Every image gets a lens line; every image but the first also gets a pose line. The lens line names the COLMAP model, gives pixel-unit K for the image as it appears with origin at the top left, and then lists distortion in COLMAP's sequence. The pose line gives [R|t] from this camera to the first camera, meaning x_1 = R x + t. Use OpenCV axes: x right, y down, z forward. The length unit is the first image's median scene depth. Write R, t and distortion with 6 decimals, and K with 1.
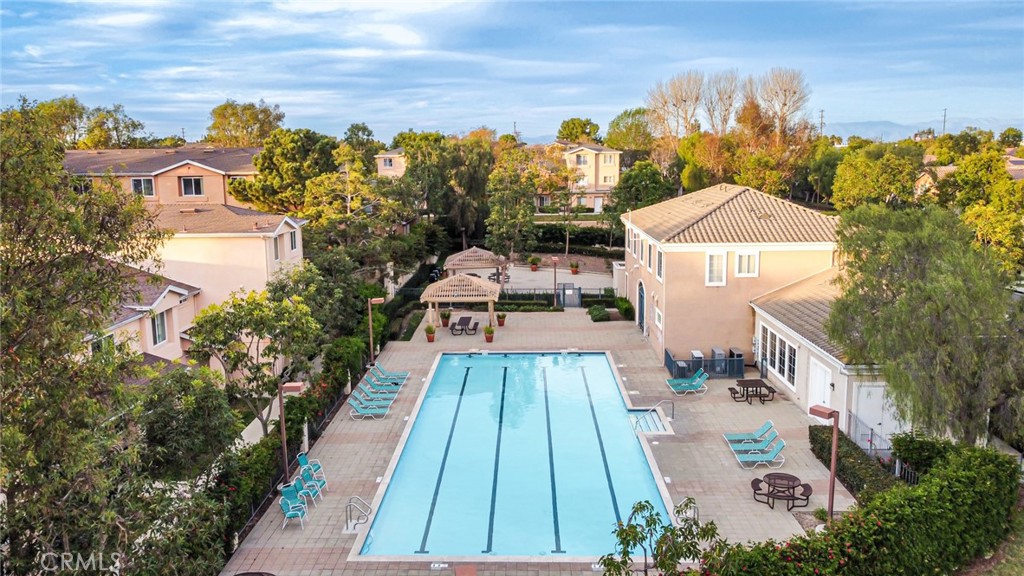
lens RADIAL K [[795.2, 0, 512.0], [0, 795.2, 288.0], [0, 0, 1]] dist [-0.001575, -0.001348]
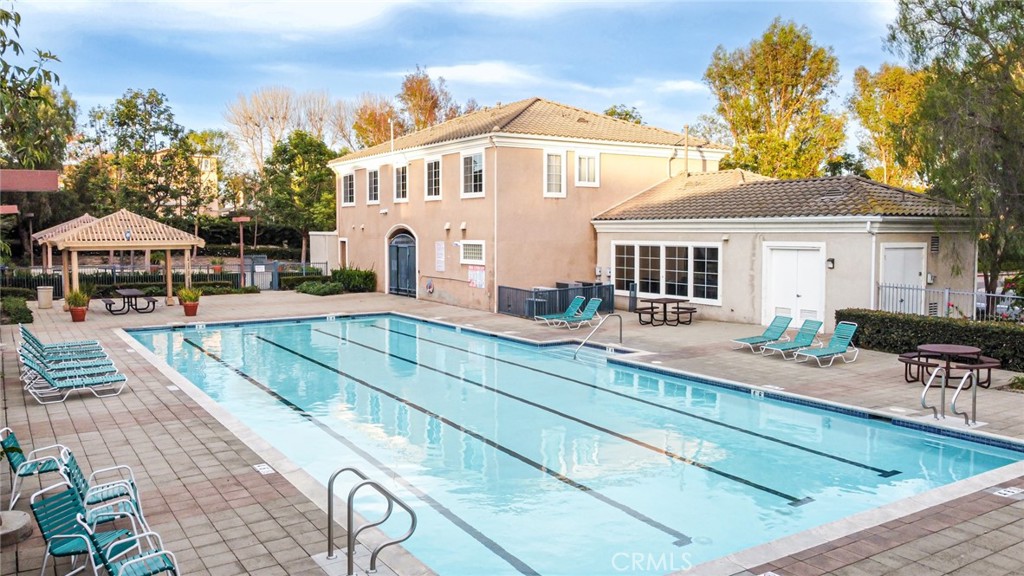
lens RADIAL K [[795.2, 0, 512.0], [0, 795.2, 288.0], [0, 0, 1]] dist [-0.001575, -0.001348]
pose [[0.824045, -0.028082, 0.565829, -0.197959], [0.089658, 0.992648, -0.081308, 0.138066], [-0.559385, 0.117733, 0.820504, 0.426796]]
